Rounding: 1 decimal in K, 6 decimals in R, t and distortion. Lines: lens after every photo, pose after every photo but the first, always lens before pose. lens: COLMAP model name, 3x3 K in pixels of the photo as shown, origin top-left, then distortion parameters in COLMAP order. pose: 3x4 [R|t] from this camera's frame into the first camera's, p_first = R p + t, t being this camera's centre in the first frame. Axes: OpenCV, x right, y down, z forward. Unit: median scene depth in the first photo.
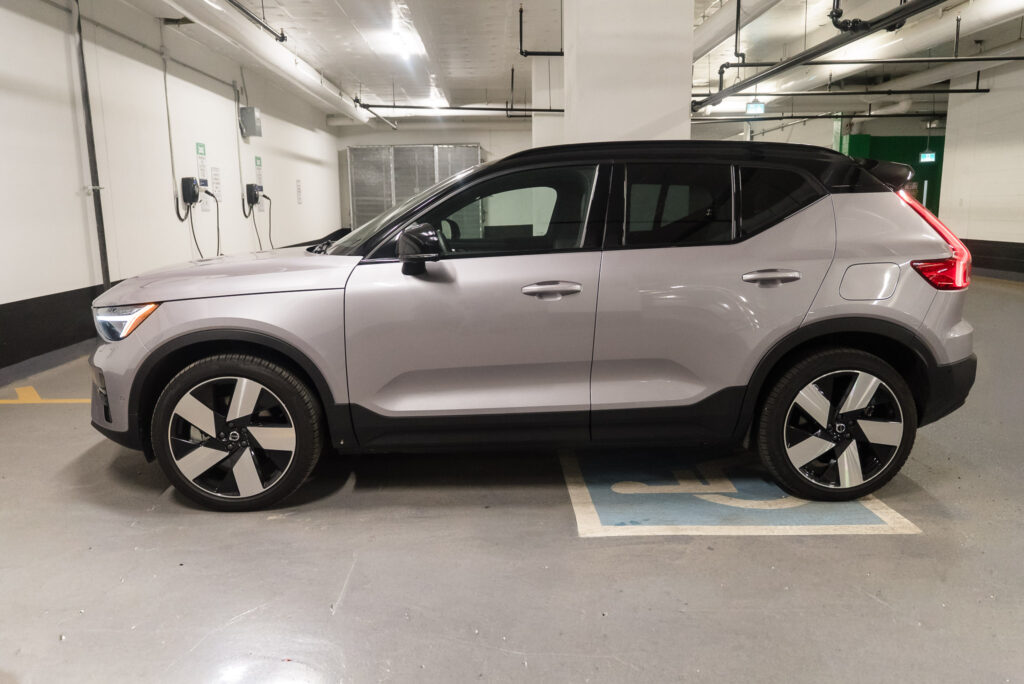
lens RADIAL K [[756.2, 0, 512.0], [0, 756.2, 342.0], [0, 0, 1]] dist [-0.000649, 0.002007]
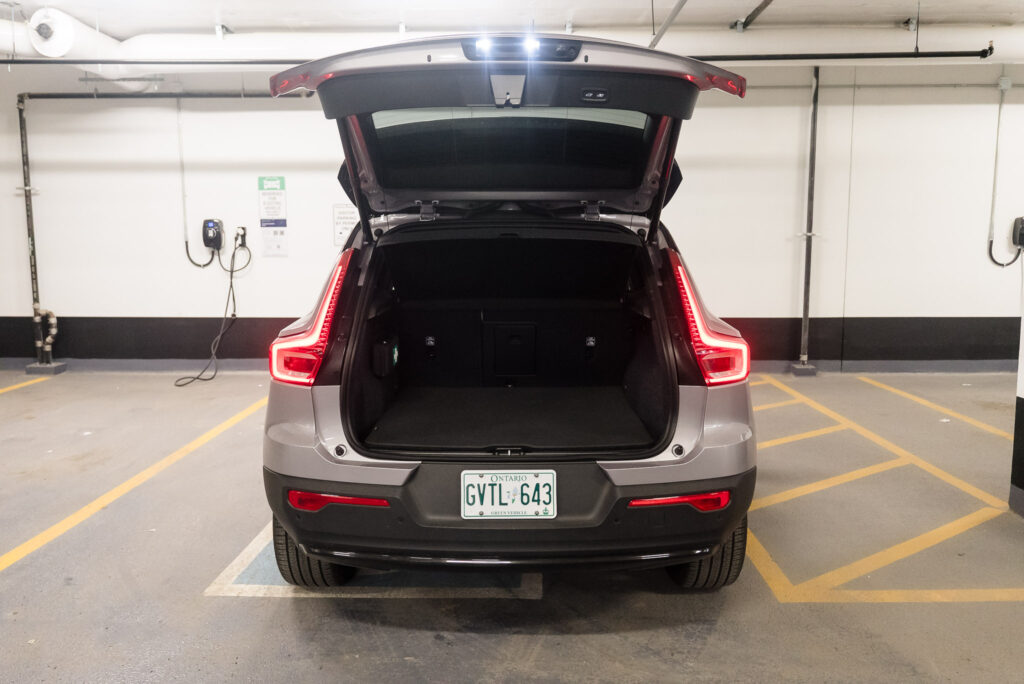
lens RADIAL K [[778.5, 0, 512.0], [0, 778.5, 342.0], [0, 0, 1]] dist [0.007030, -0.004062]
pose [[-0.037965, 0.135090, -0.990106, 0.693729], [-0.172800, 0.975006, 0.139656, -0.136659], [0.984225, 0.176392, -0.013673, 0.620799]]
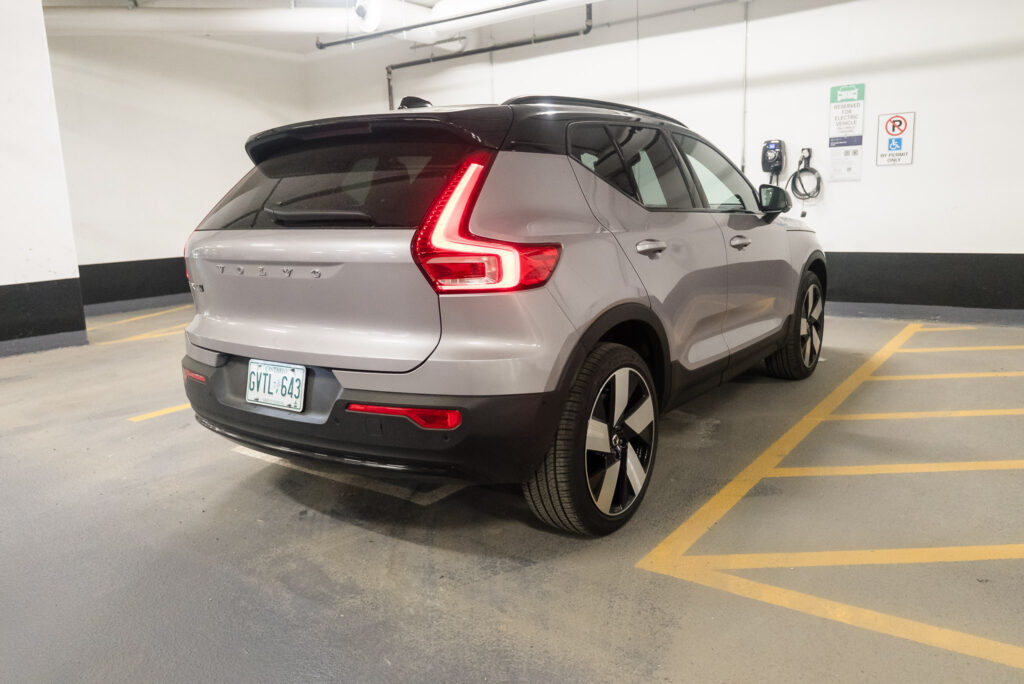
lens RADIAL K [[756.2, 0, 512.0], [0, 756.2, 342.0], [0, 0, 1]] dist [-0.000649, 0.002007]
pose [[-0.603558, 0.179697, -0.776805, 0.556052], [-0.097910, 0.950194, 0.295880, -0.162035], [0.791284, 0.254638, -0.555903, 0.942620]]
